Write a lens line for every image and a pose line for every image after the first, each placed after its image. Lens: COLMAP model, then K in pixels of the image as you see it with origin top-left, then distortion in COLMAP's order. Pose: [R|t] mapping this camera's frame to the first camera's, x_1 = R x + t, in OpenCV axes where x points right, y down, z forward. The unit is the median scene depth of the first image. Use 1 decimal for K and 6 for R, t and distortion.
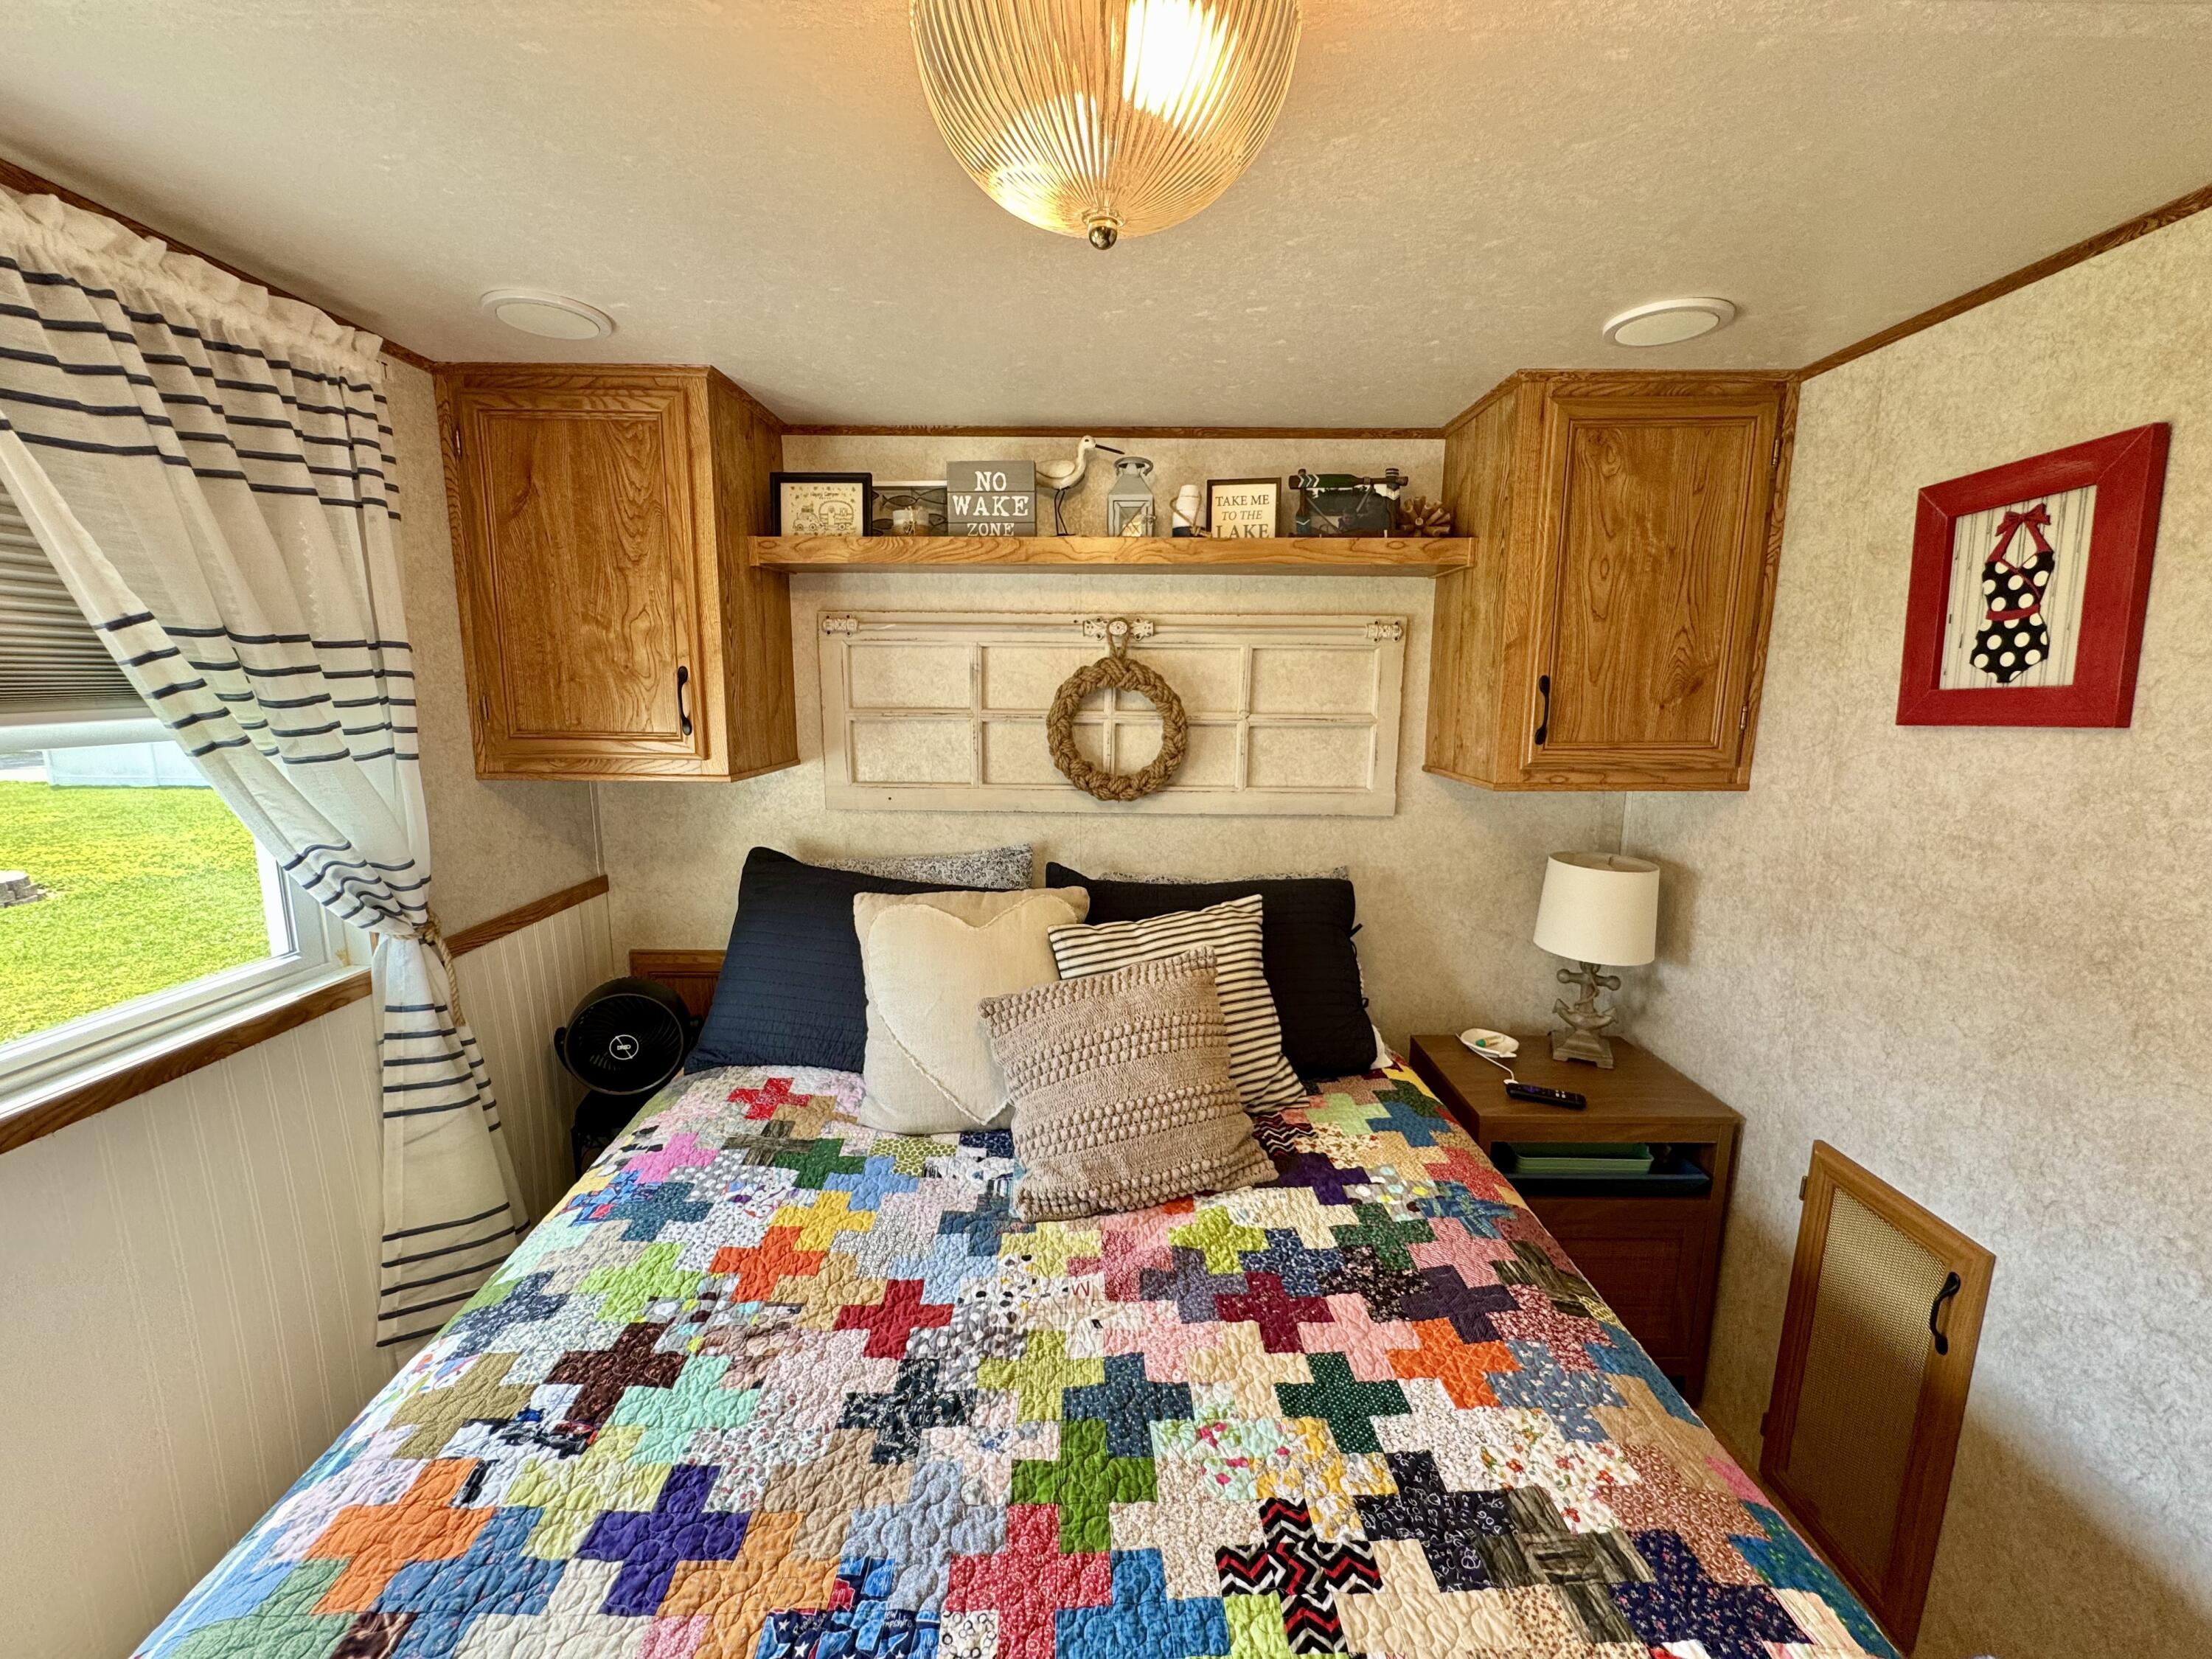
lens RADIAL K [[886.2, 0, 1102.5], [0, 886.2, 828.8], [0, 0, 1]] dist [-0.003607, 0.000372]
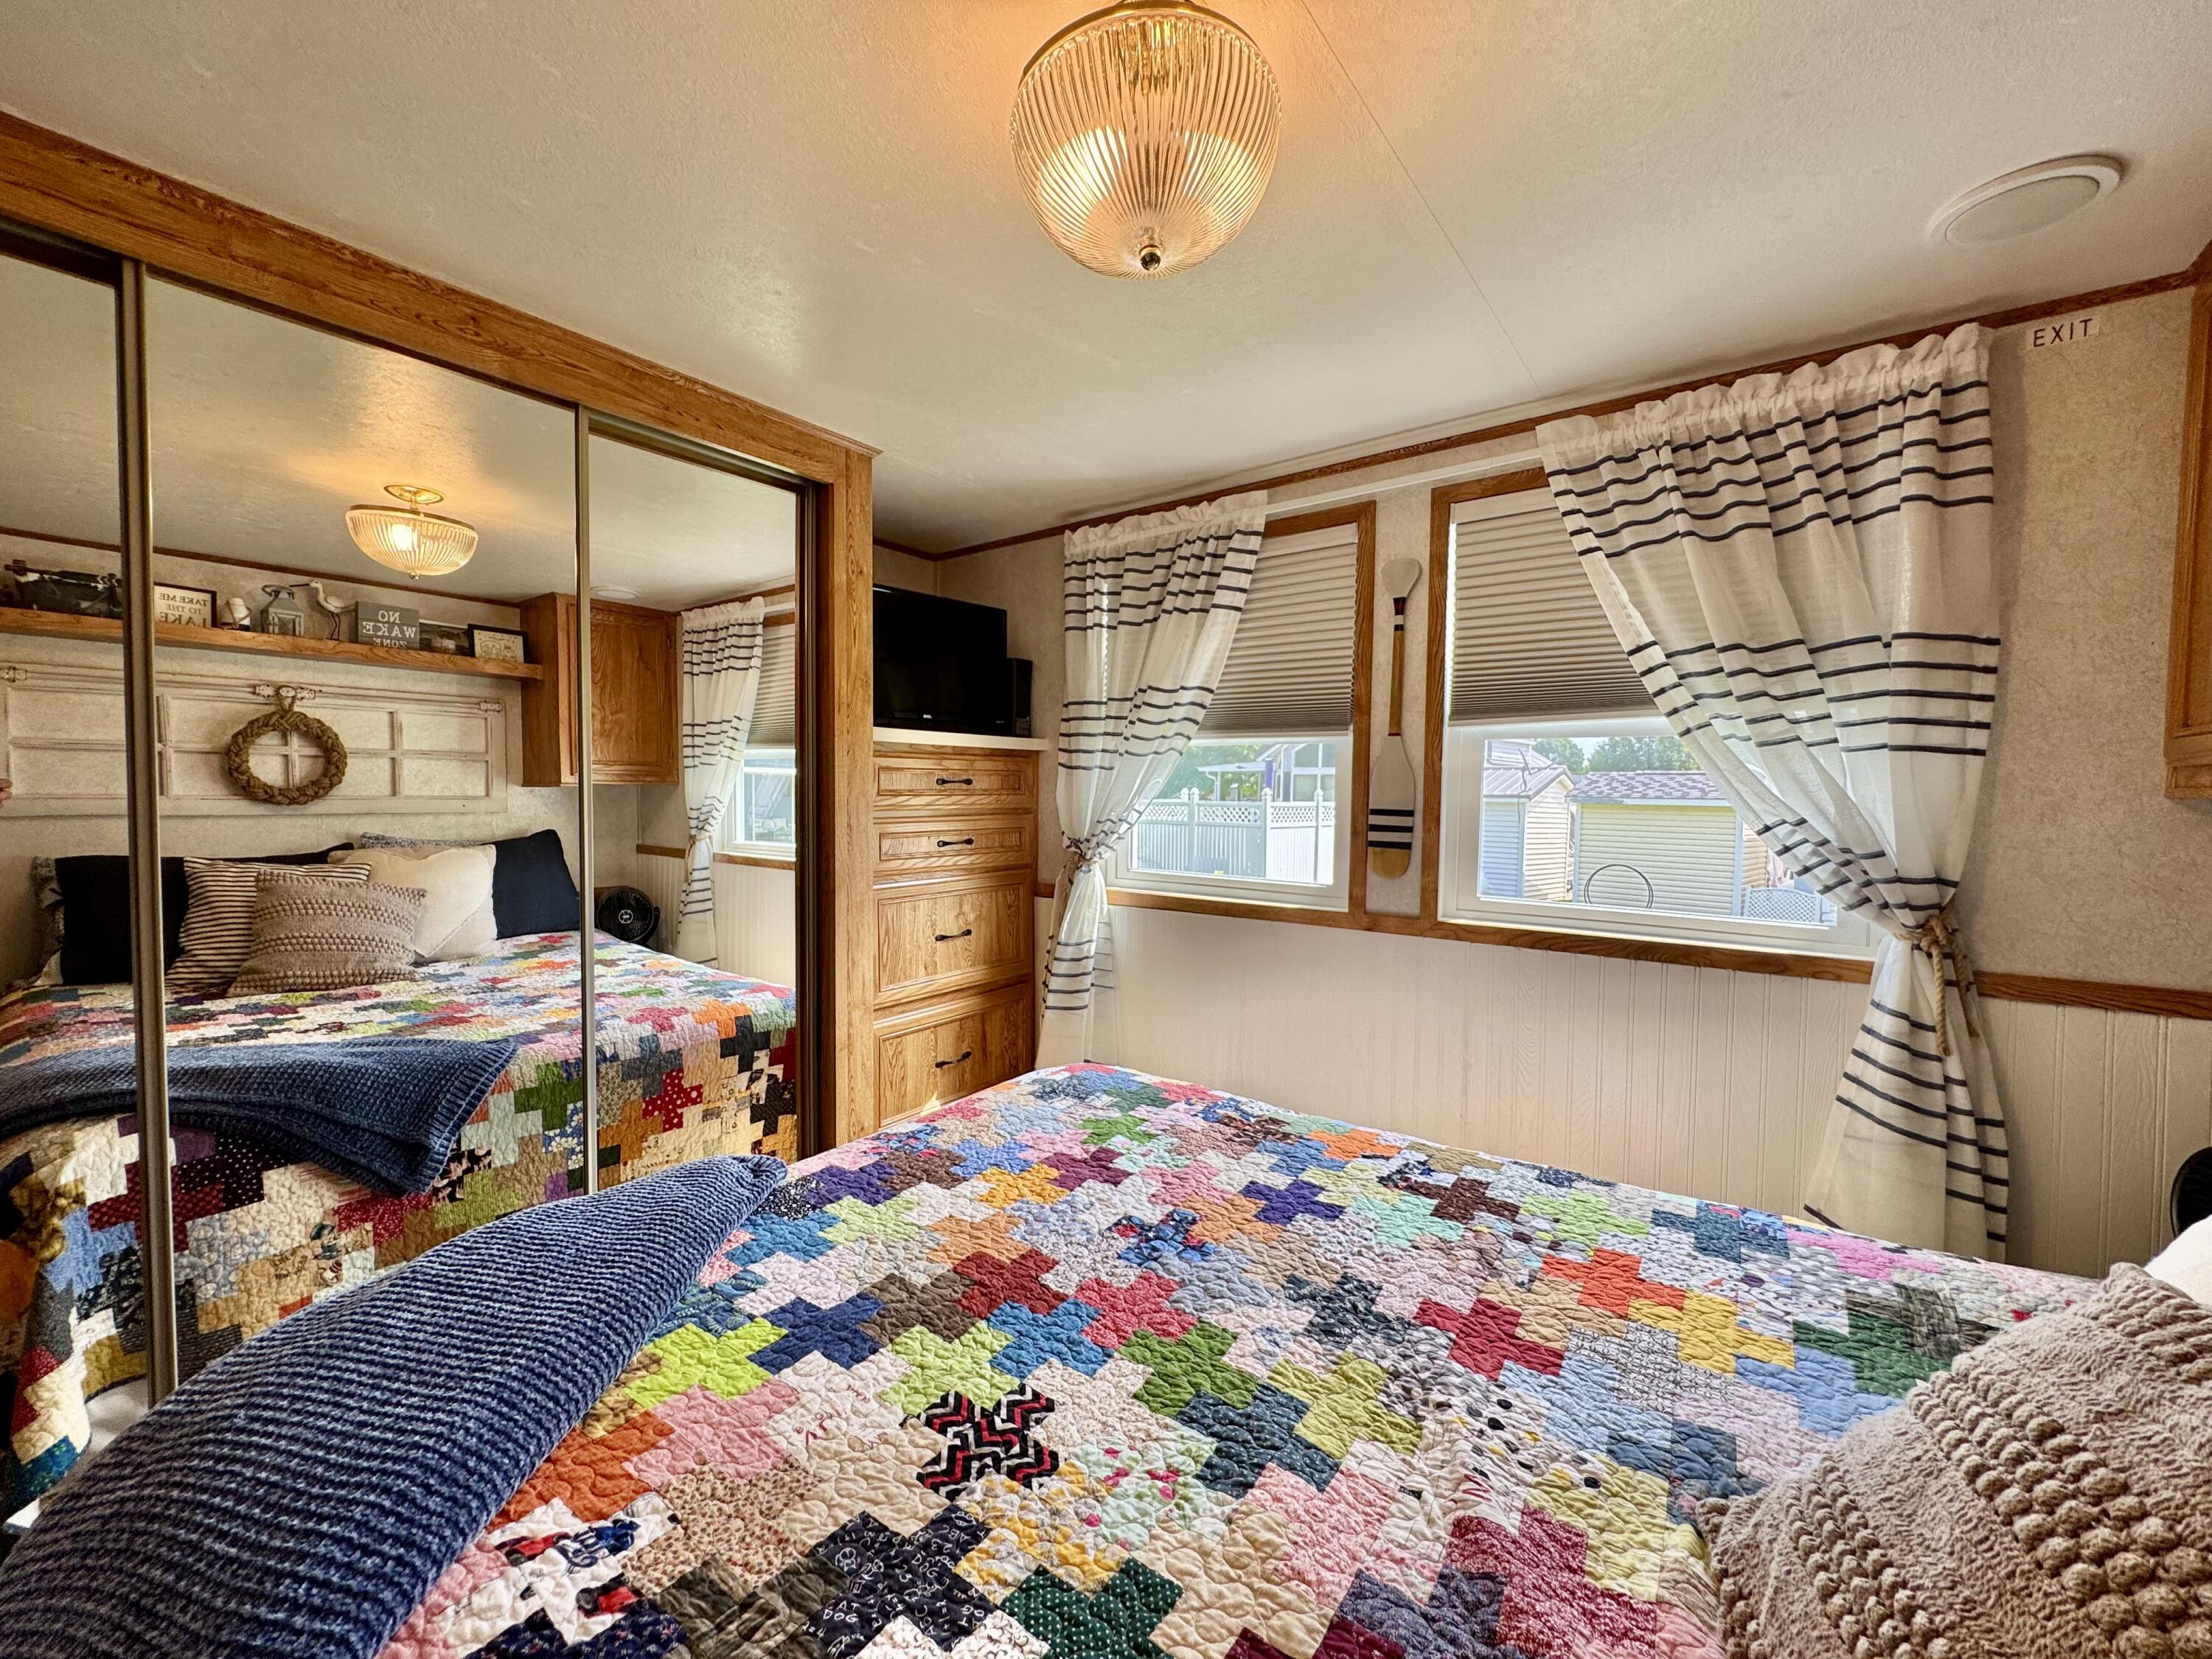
lens RADIAL K [[886.2, 0, 1101.5], [0, 886.2, 822.4], [0, 0, 1]] dist [-0.003607, 0.000372]
pose [[-0.602714, 0.012979, -0.797852, 0.802927], [-0.154187, 0.979130, 0.132404, 0.009310], [0.782919, 0.202820, -0.588134, 1.333899]]
